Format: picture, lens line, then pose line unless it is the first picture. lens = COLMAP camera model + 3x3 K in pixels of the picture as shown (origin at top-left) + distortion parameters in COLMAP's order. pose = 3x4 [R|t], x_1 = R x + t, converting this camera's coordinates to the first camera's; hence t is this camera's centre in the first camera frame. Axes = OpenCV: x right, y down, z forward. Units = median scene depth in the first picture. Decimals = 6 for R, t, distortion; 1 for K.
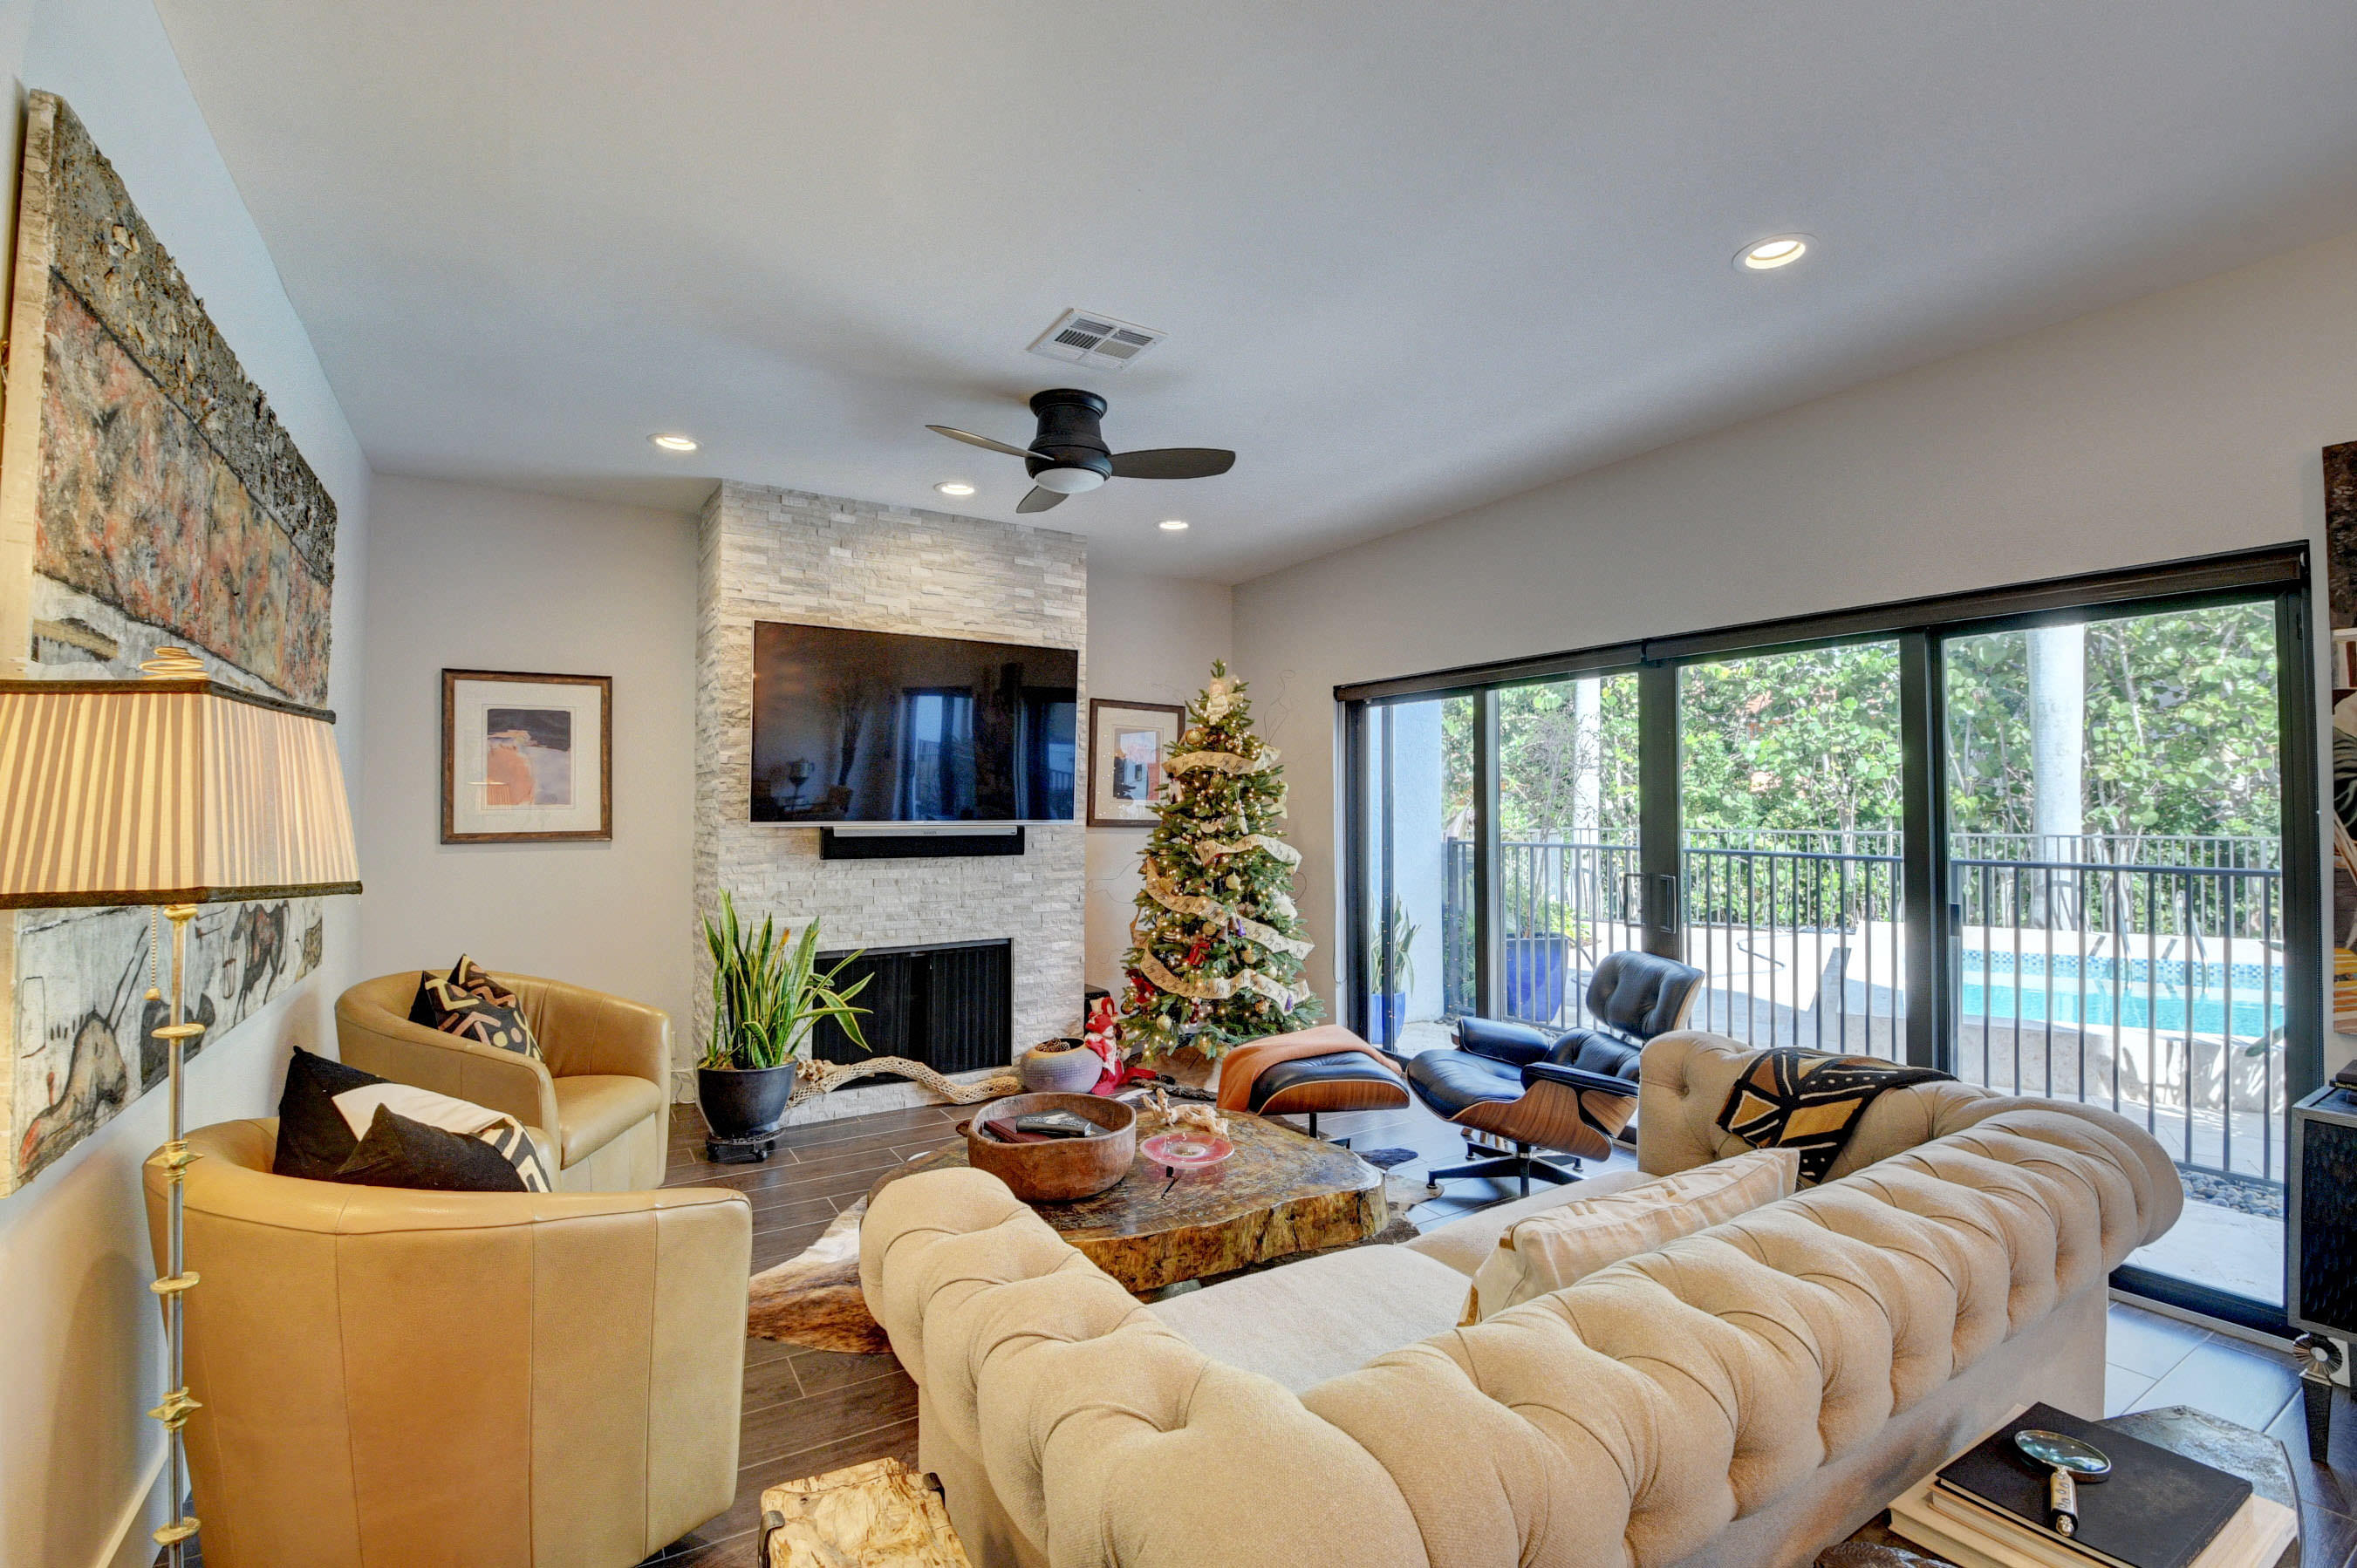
lens RADIAL K [[1021.5, 0, 1178.5], [0, 1021.5, 784.0], [0, 0, 1]] dist [-0.000451, -0.000079]
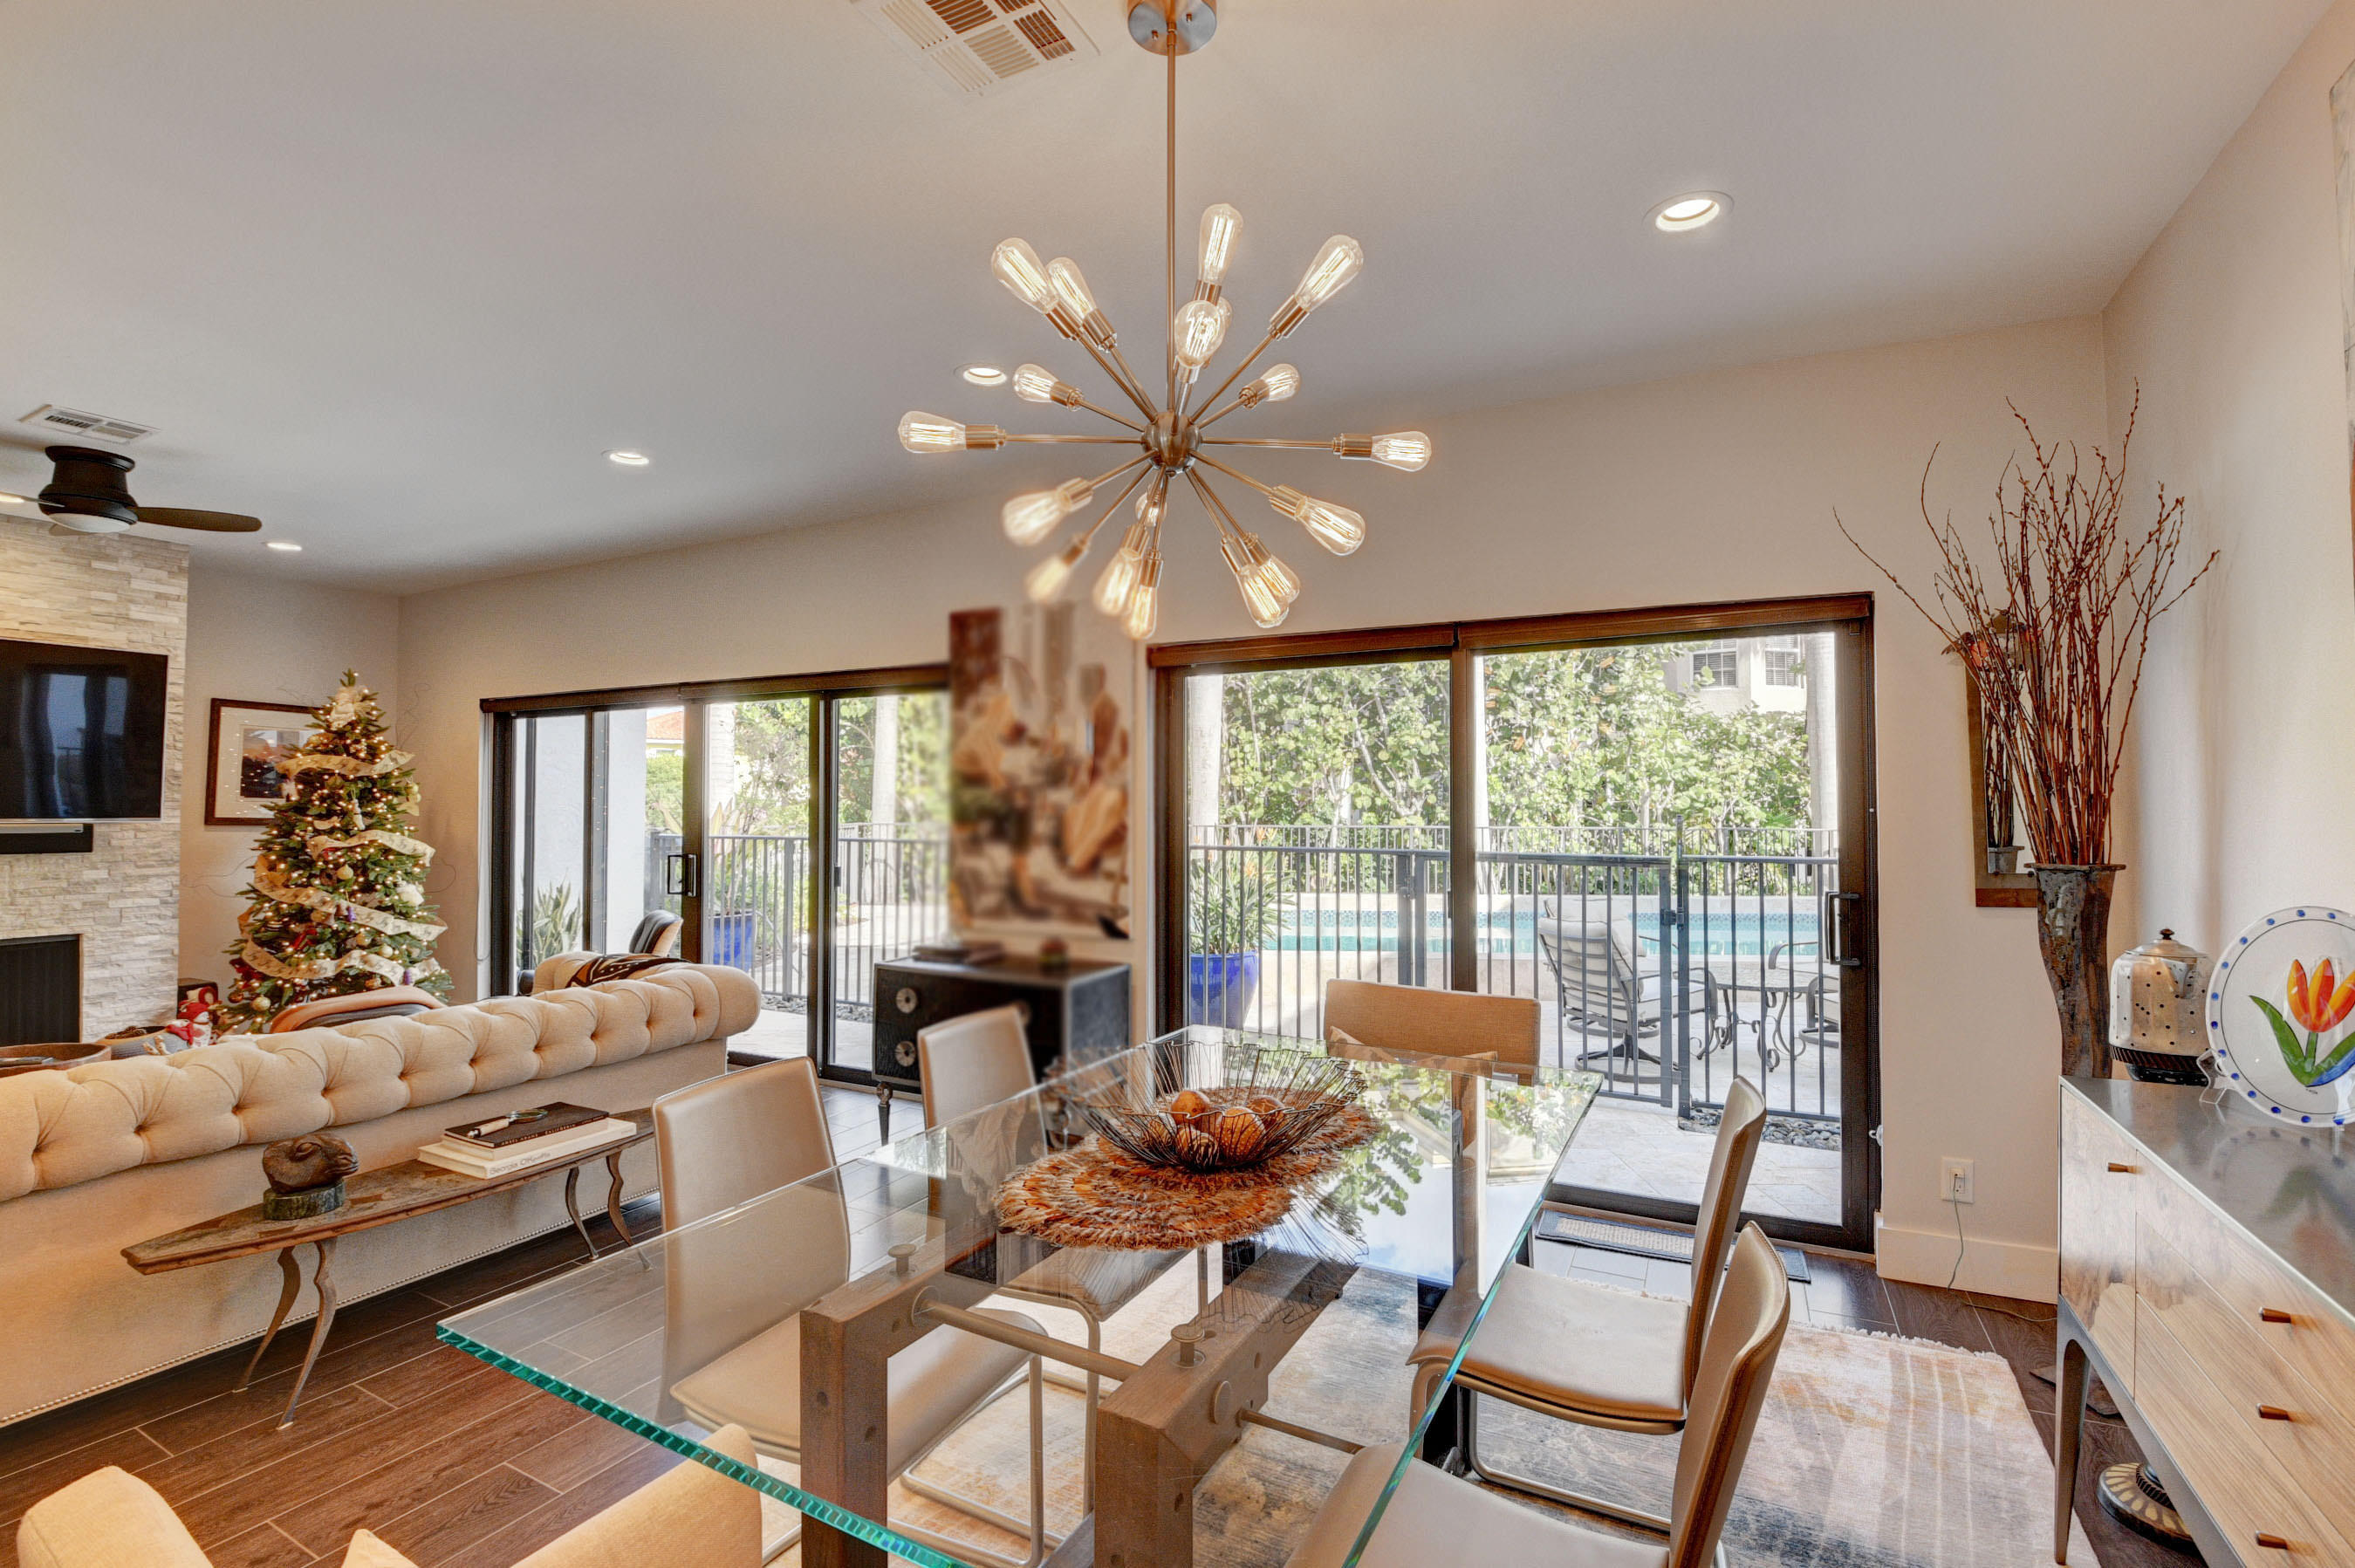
lens RADIAL K [[1027.7, 0, 1177.5], [0, 1027.7, 784.0], [0, 0, 1]] dist [-0.039952, 0.000226]
pose [[0.847064, 0.011453, 0.531368, 0.238625], [-0.012784, 0.999918, -0.001174, -0.011471], [-0.531338, -0.005799, 0.847140, -0.395656]]
